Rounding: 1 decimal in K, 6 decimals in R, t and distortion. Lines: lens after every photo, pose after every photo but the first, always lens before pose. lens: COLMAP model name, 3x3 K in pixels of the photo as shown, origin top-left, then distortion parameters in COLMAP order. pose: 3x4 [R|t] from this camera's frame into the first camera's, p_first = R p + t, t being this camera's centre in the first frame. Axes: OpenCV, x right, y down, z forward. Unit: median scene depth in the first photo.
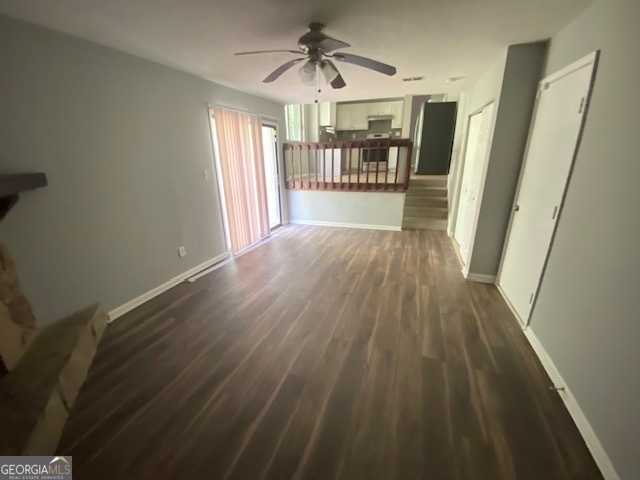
lens RADIAL K [[258.6, 0, 320.9], [0, 258.6, 236.7], [0, 0, 1]] dist [0.020434, -0.020070]
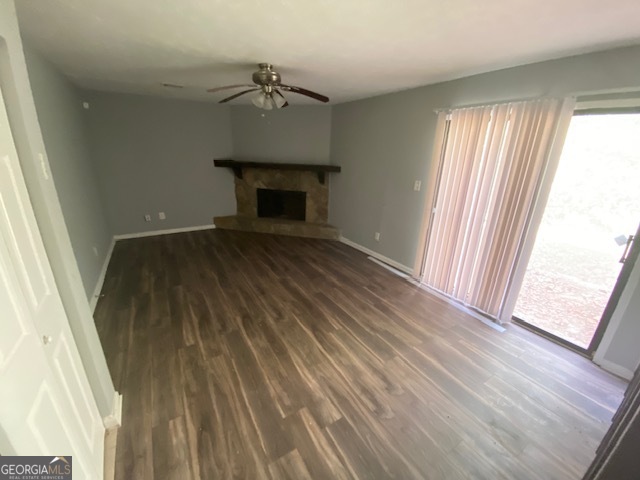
lens RADIAL K [[258.6, 0, 320.9], [0, 258.6, 236.7], [0, 0, 1]] dist [0.020434, -0.020070]
pose [[-0.623050, 0.240106, -0.744418, 0.495520], [-0.256606, 0.836303, 0.484511, -0.405089], [0.738893, 0.492897, -0.459446, 1.123895]]
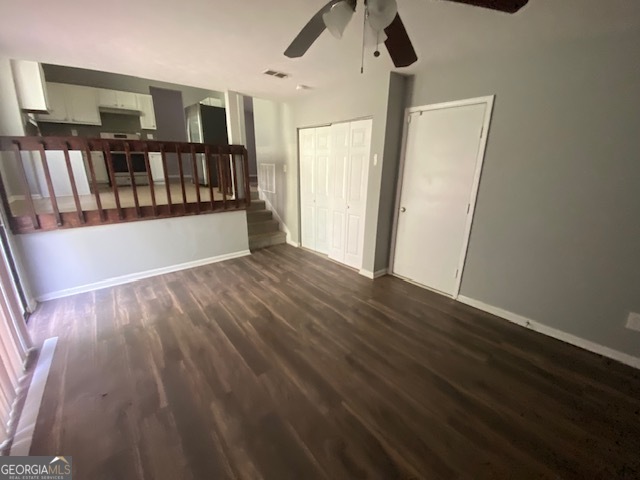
lens RADIAL K [[258.6, 0, 320.9], [0, 258.6, 236.7], [0, 0, 1]] dist [0.020434, -0.020070]
pose [[0.511988, -0.218298, 0.830791, -0.336014], [0.244606, 0.964179, 0.102604, -0.138680], [-0.823429, 0.150684, 0.547045, 0.450022]]
